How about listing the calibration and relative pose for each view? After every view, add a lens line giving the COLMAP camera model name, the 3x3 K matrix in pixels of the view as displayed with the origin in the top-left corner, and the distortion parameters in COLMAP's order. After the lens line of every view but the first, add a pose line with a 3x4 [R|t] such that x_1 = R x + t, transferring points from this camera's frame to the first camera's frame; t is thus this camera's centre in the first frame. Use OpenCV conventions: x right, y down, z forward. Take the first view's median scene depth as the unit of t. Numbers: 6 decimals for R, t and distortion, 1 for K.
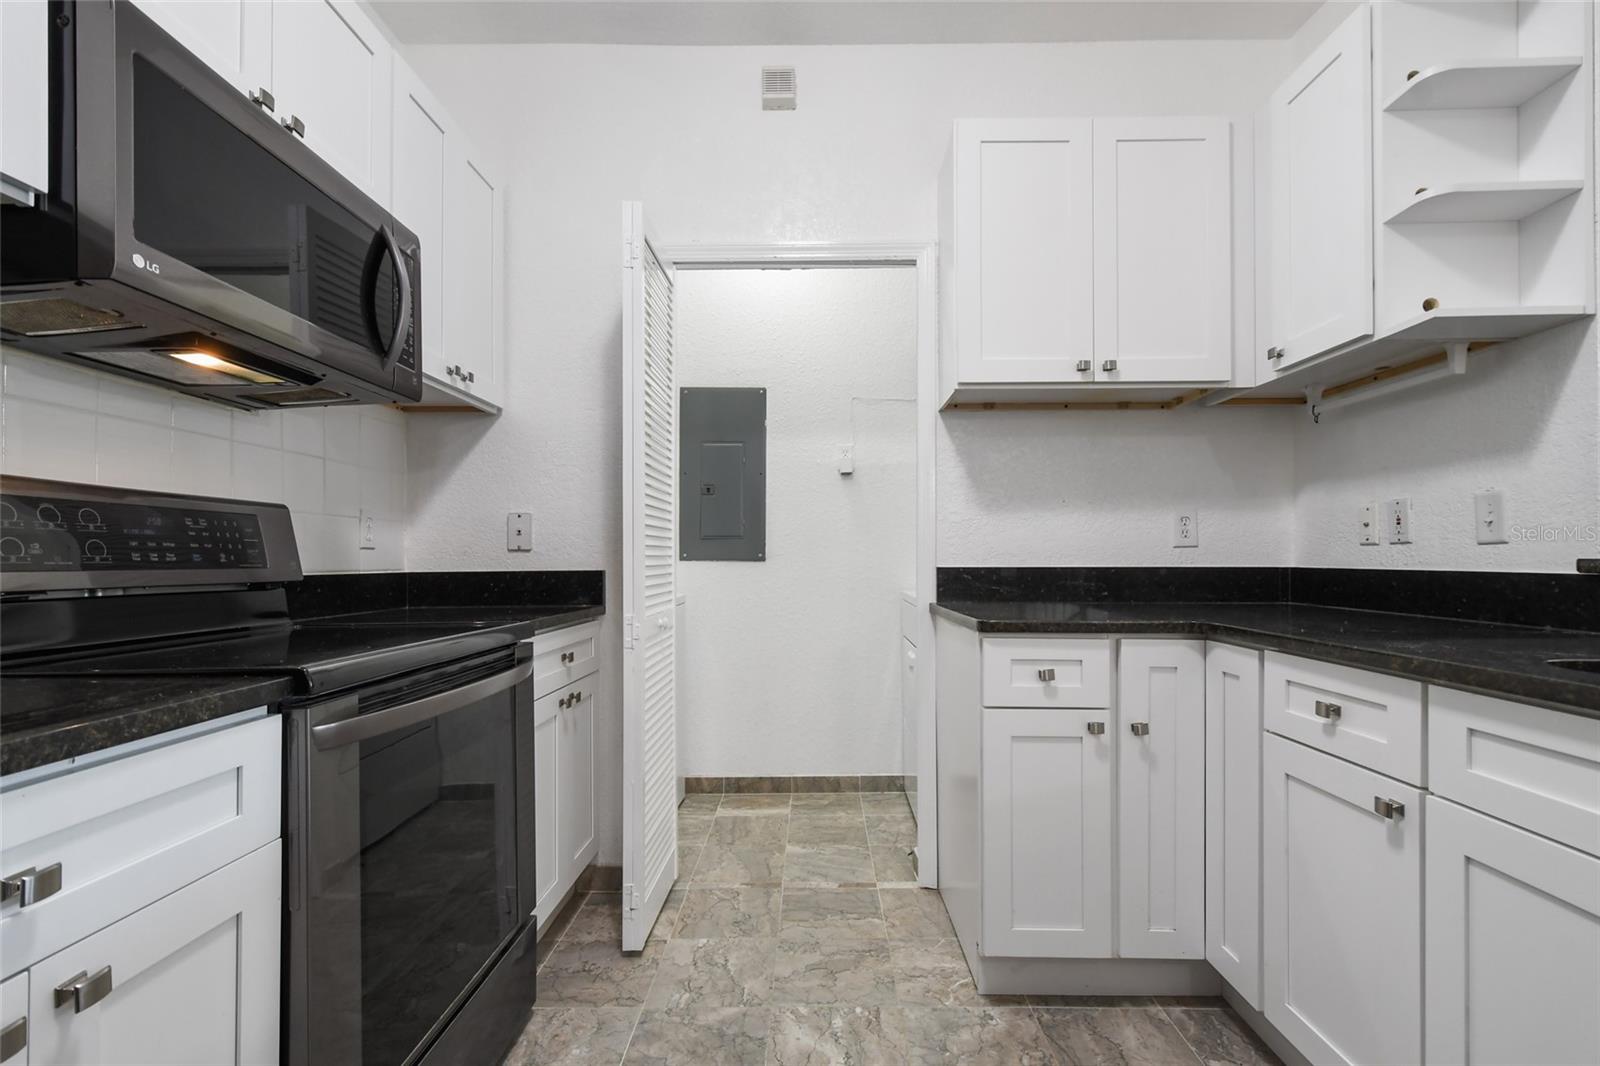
lens RADIAL K [[721.1, 0, 809.5], [0, 721.1, 550.8], [0, 0, 1]] dist [0.003050, -0.000705]
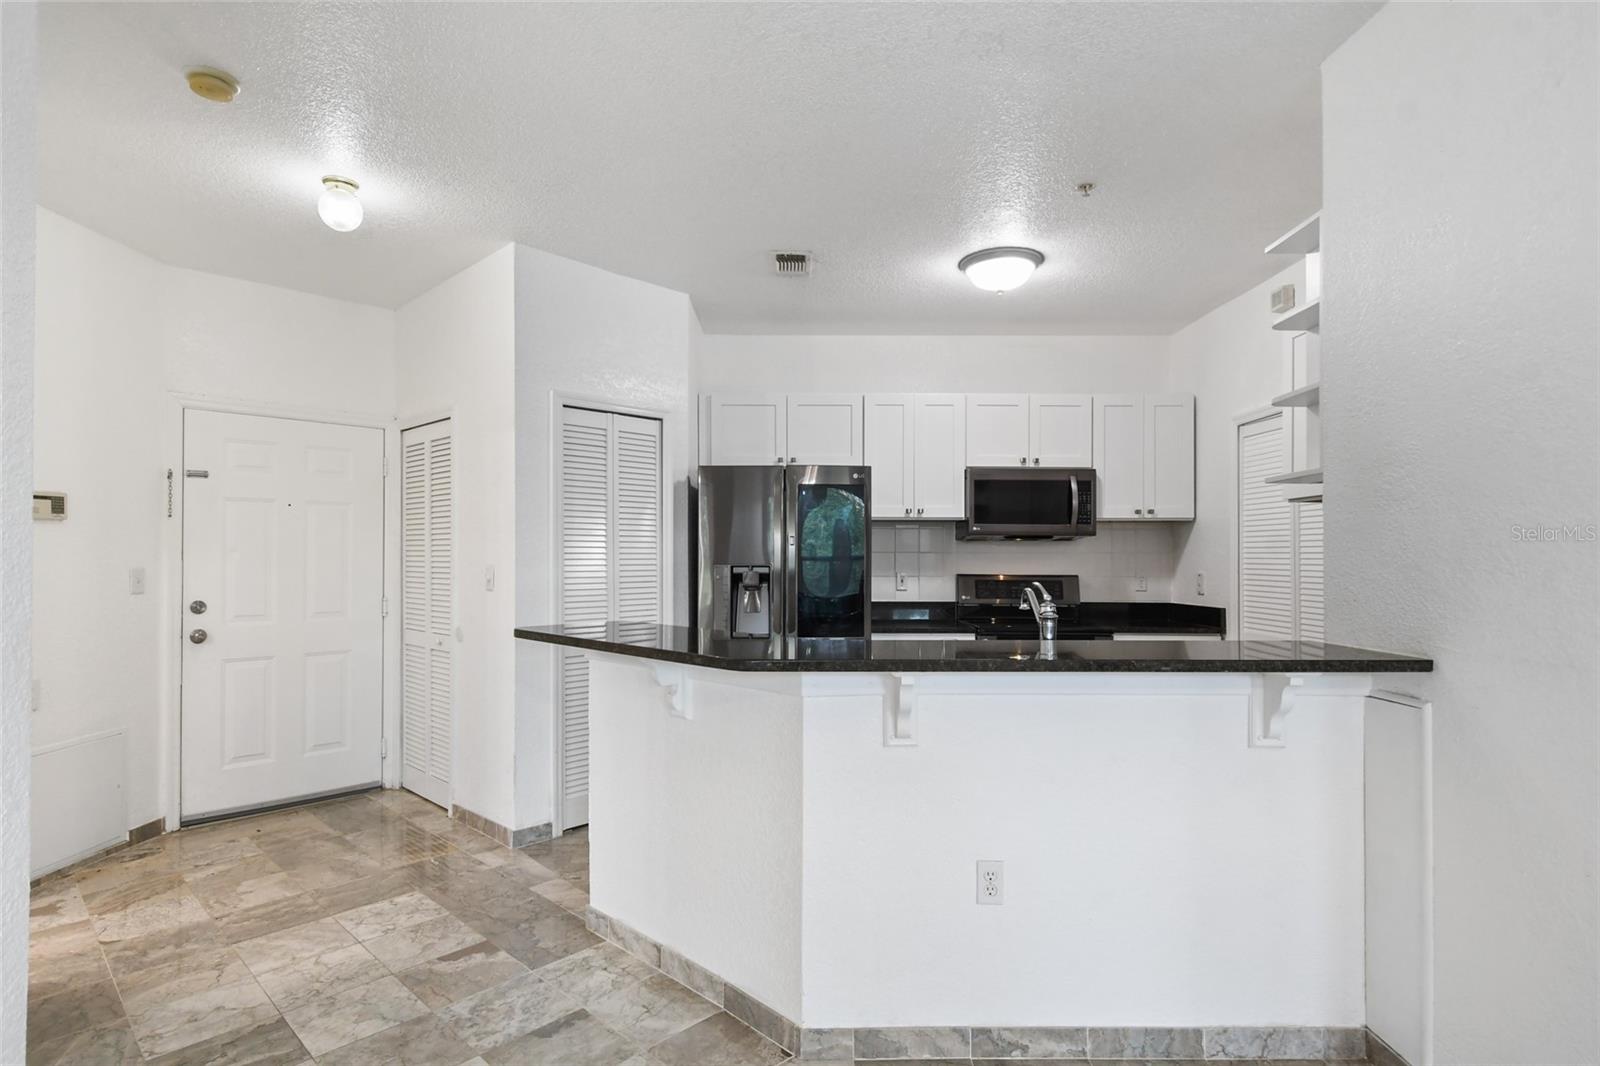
lens RADIAL K [[817.9, 0, 806.0], [0, 817.9, 547.5], [0, 0, 1]] dist [0.008210, -0.001627]
pose [[0.011348, -0.010932, -0.999876, 2.313319], [0.005420, 0.999926, -0.010871, -0.142064], [0.999921, -0.005296, 0.011407, -0.036982]]
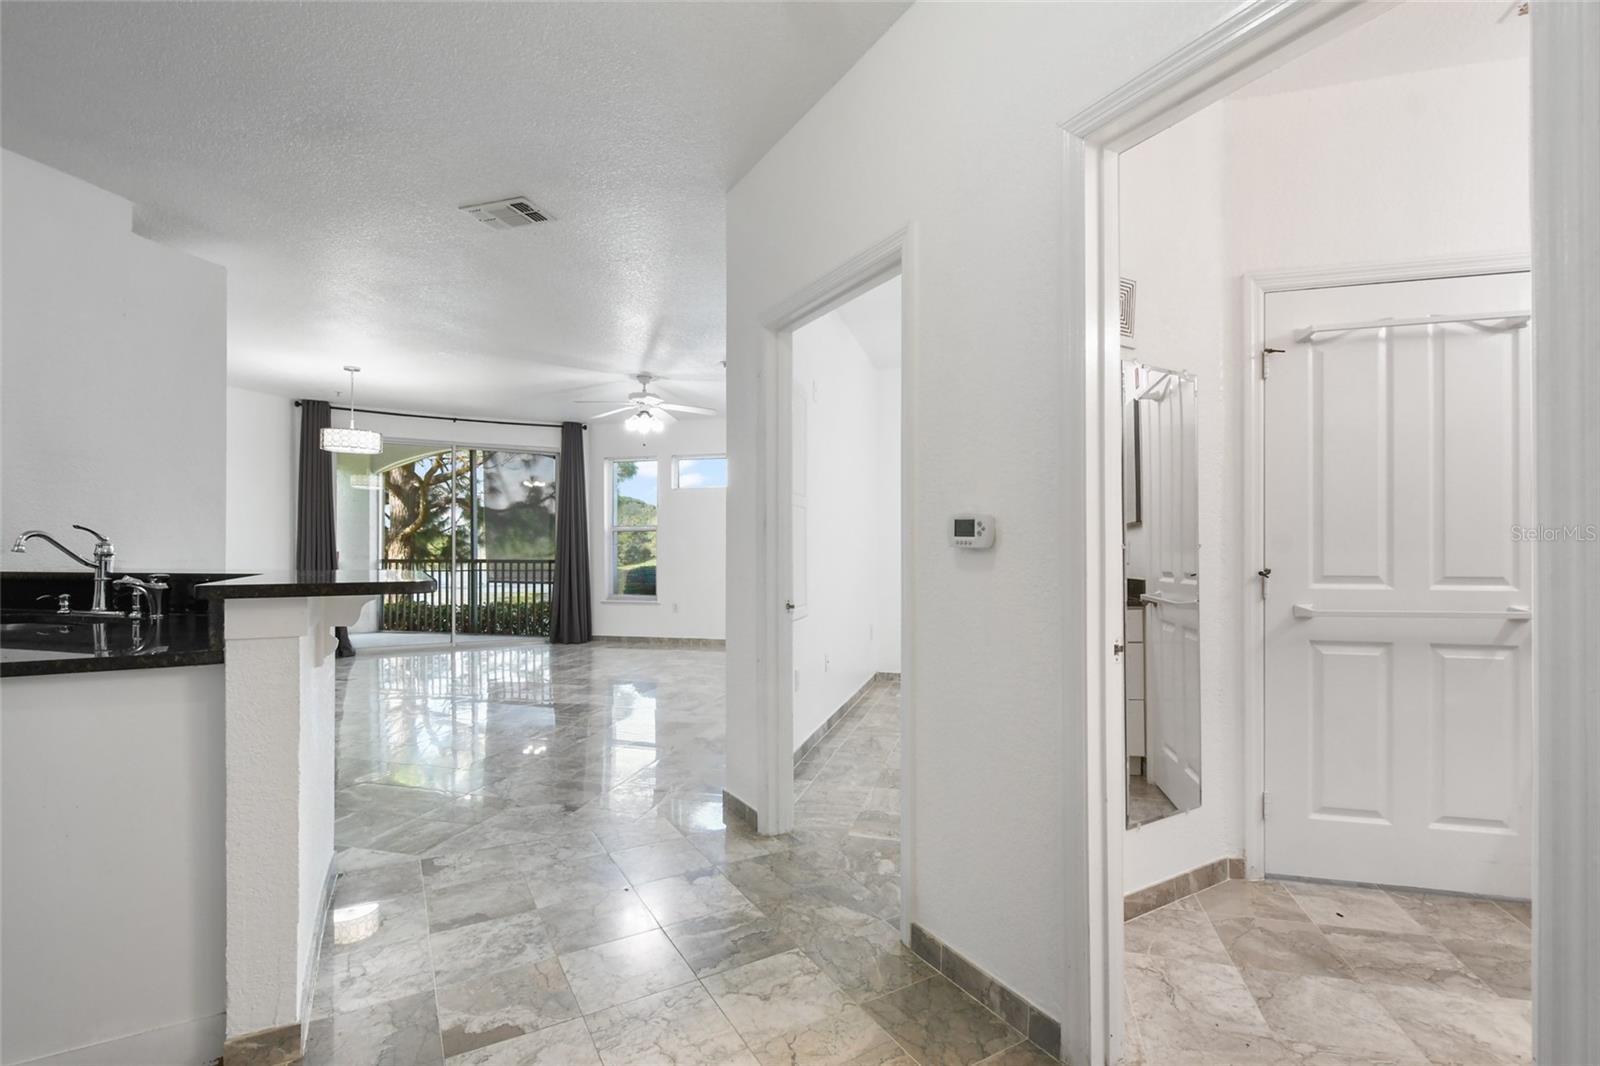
lens RADIAL K [[721.1, 0, 809.5], [0, 721.1, 550.8], [0, 0, 1]] dist [0.003050, -0.000705]
pose [[0.255960, 0.000565, 0.966687, -0.202509], [-0.005283, 0.999986, 0.000815, -0.049122], [-0.966673, -0.005316, 0.255960, -1.397847]]
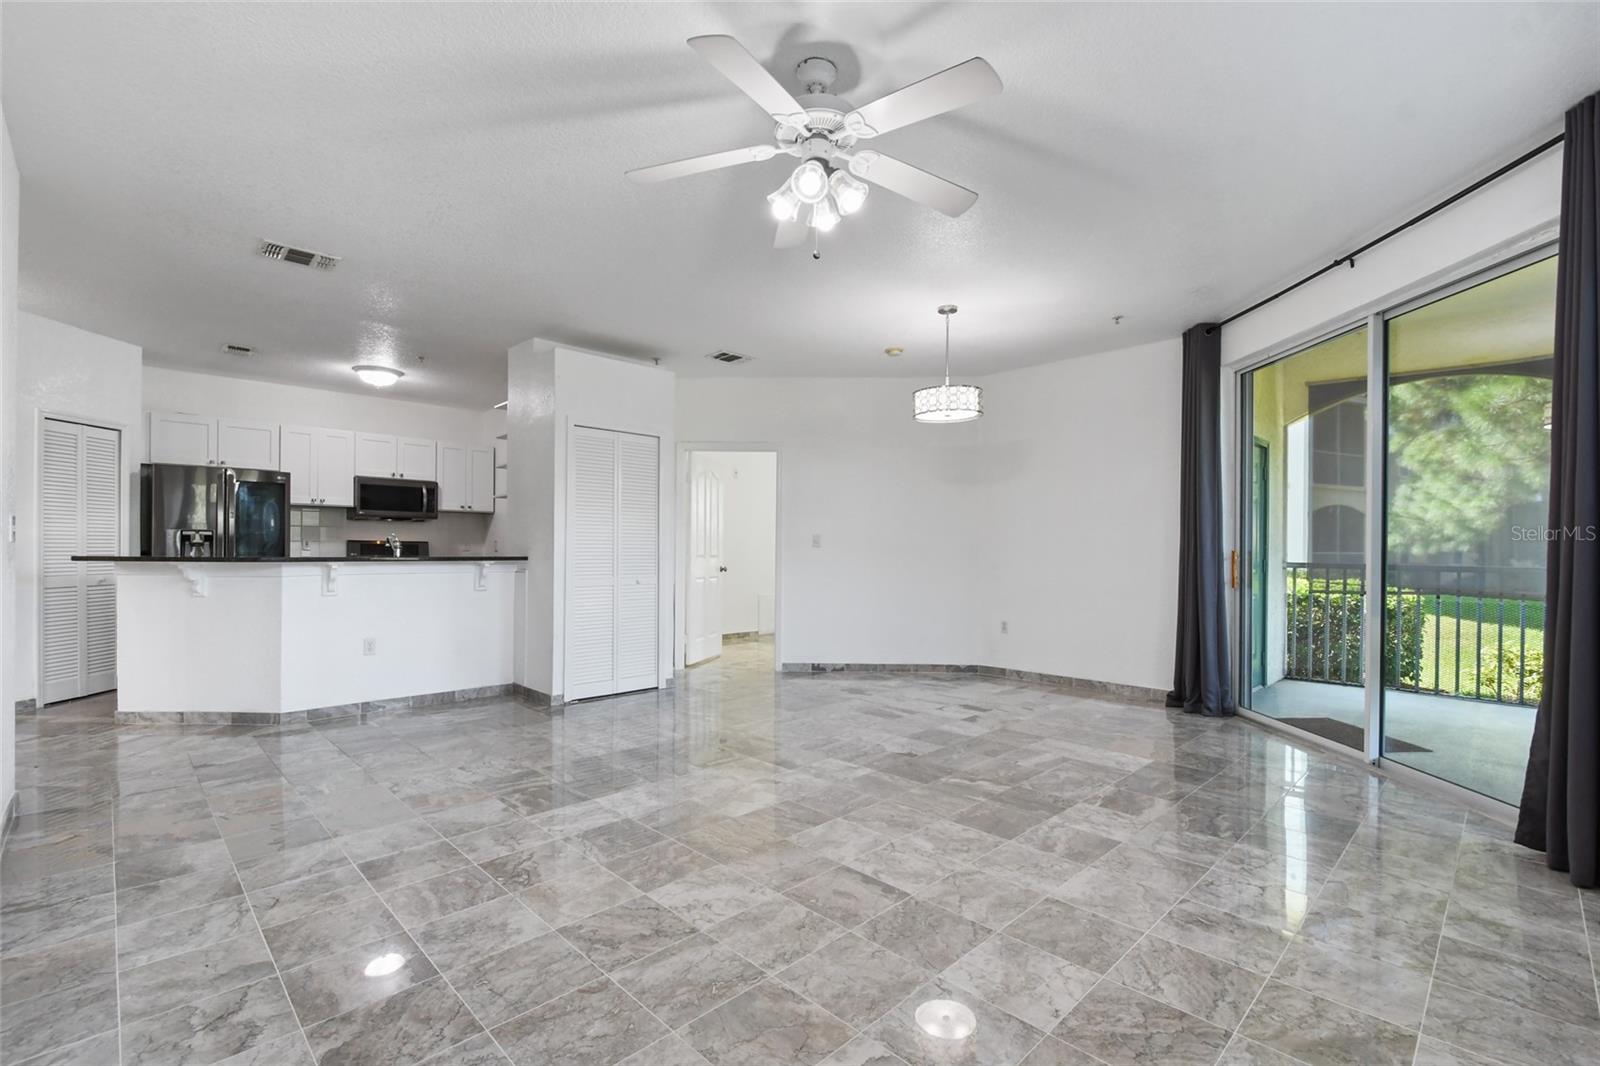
lens RADIAL K [[712.4, 0, 809.4], [0, 712.4, 549.8], [0, 0, 1]] dist [0.002507, -0.007248]
pose [[0.706631, 0.005031, -0.707564, 4.363893], [-0.001262, 0.999982, 0.005850, -0.042119], [0.707581, -0.003241, 0.706625, -0.524077]]
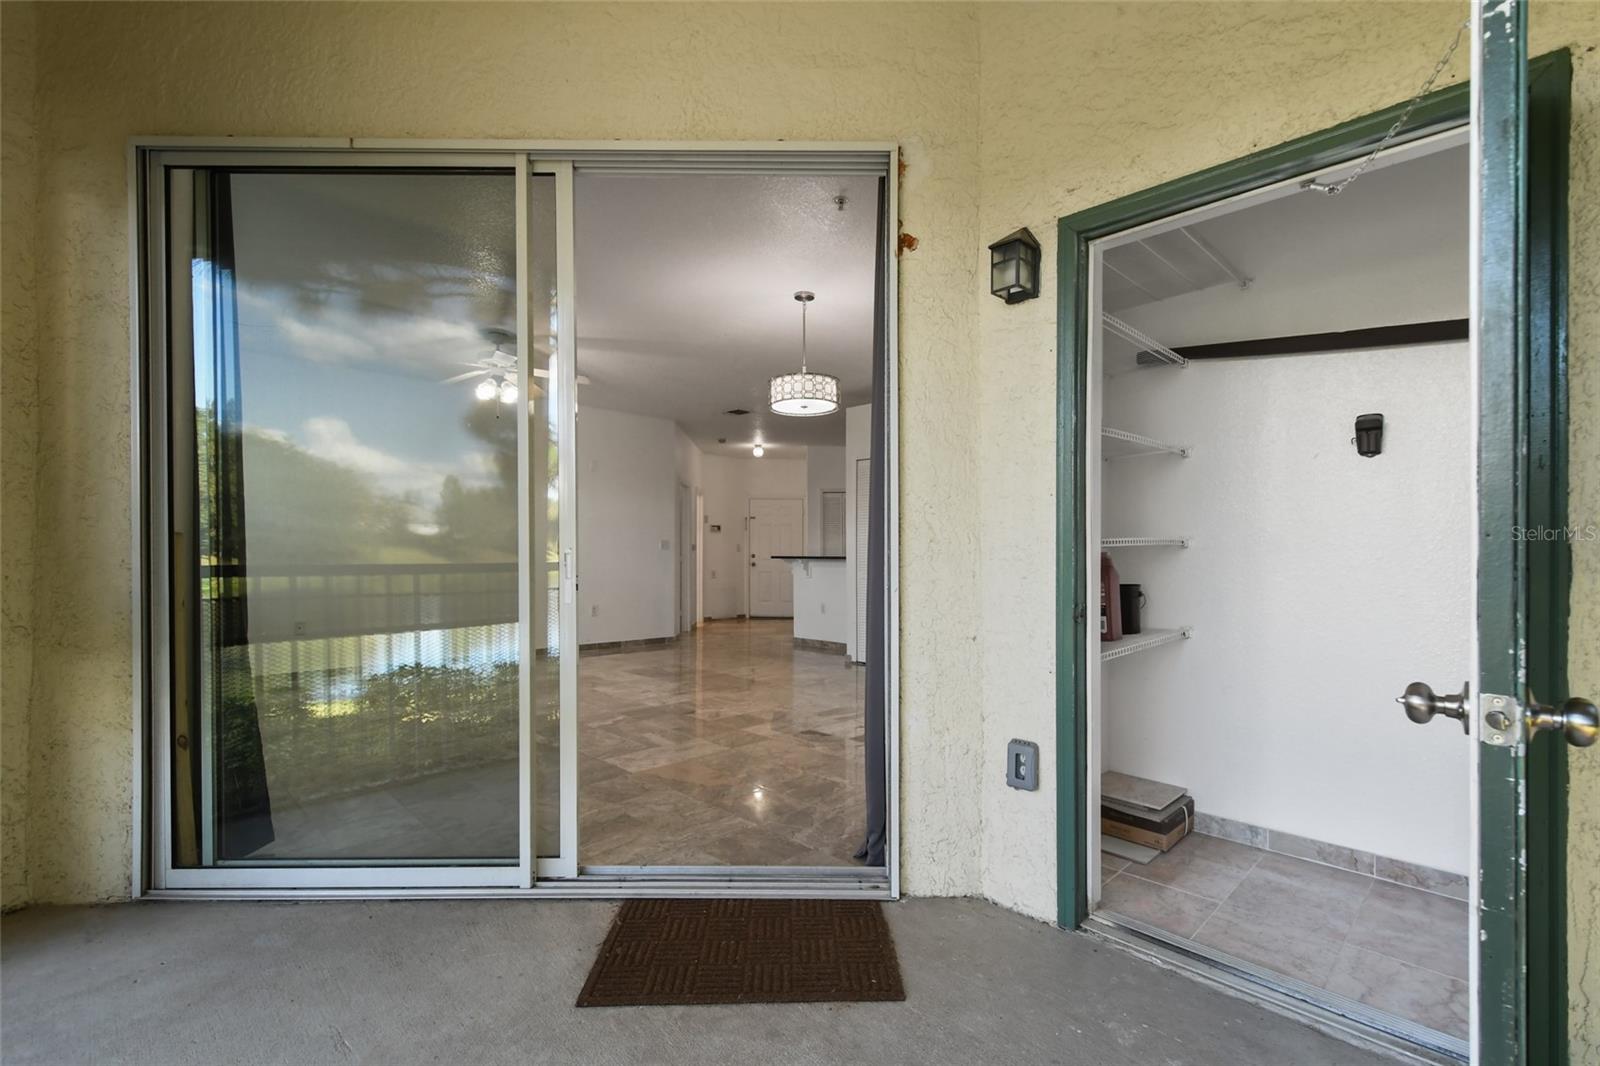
lens RADIAL K [[703.5, 0, 797.6], [0, 703.5, 558.1], [0, 0, 1]] dist [0.000271, -0.000083]
pose [[-0.709973, 0.003387, -0.704221, 4.633764], [0.003660, 0.999993, 0.001120, 0.015488], [0.704220, -0.001782, -0.709980, 3.649751]]
